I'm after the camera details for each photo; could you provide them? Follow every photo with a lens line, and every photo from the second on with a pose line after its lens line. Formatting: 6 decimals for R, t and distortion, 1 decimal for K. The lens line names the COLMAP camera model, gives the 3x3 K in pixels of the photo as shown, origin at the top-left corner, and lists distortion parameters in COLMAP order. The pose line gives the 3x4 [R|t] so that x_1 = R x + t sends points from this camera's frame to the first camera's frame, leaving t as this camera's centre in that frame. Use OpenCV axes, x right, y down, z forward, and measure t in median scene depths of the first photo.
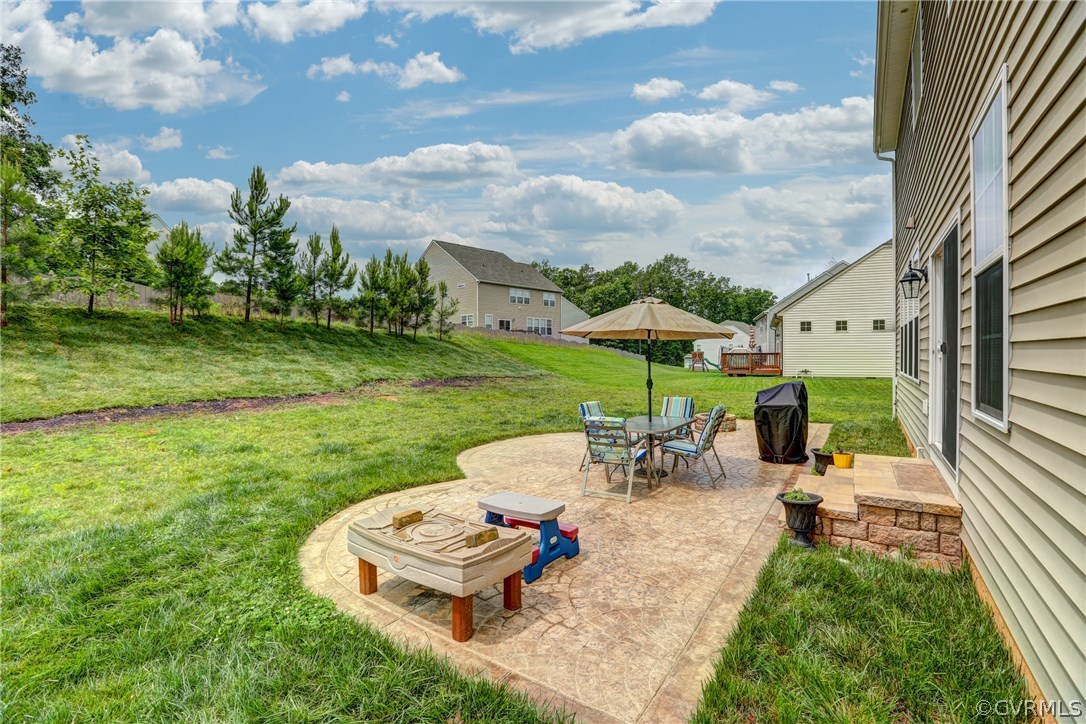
lens RADIAL K [[490.4, 0, 544.4], [0, 490.4, 356.8], [0, 0, 1]] dist [-0.002899, -0.000132]
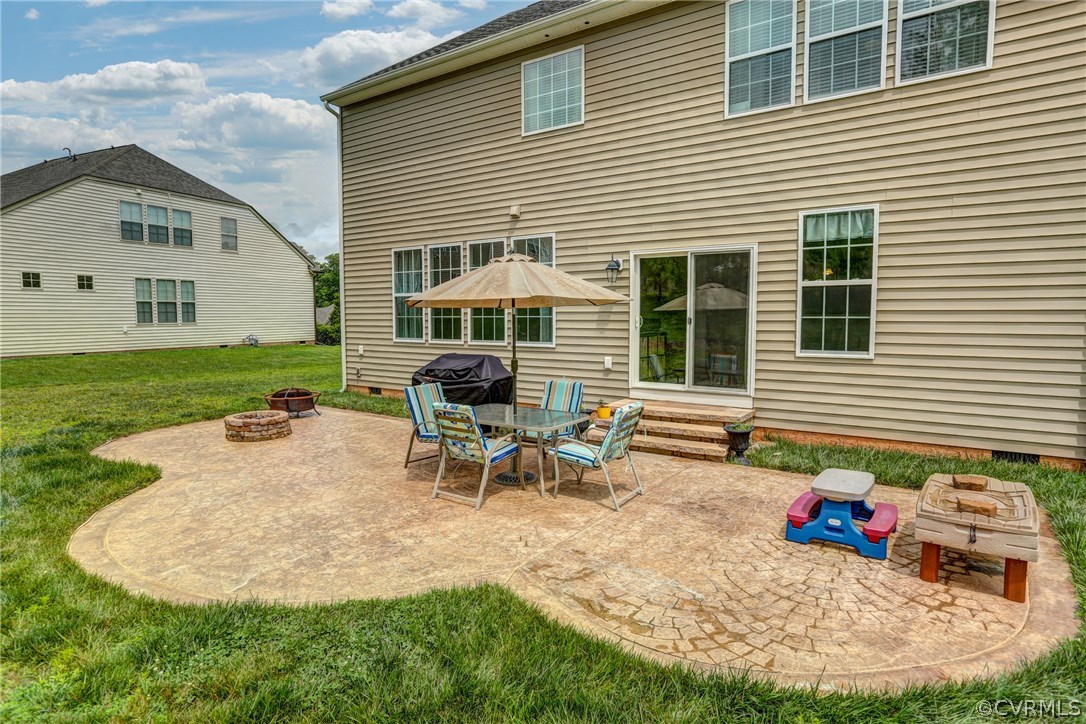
lens RADIAL K [[600.5, 0, 543.9], [0, 600.5, 361.9], [0, 0, 1]] dist [0.000119, 0.000116]
pose [[0.013197, -0.076516, 0.996981, -0.814621], [0.009568, 0.997032, 0.076393, -0.028348], [-0.999867, 0.008531, 0.013890, 1.037097]]
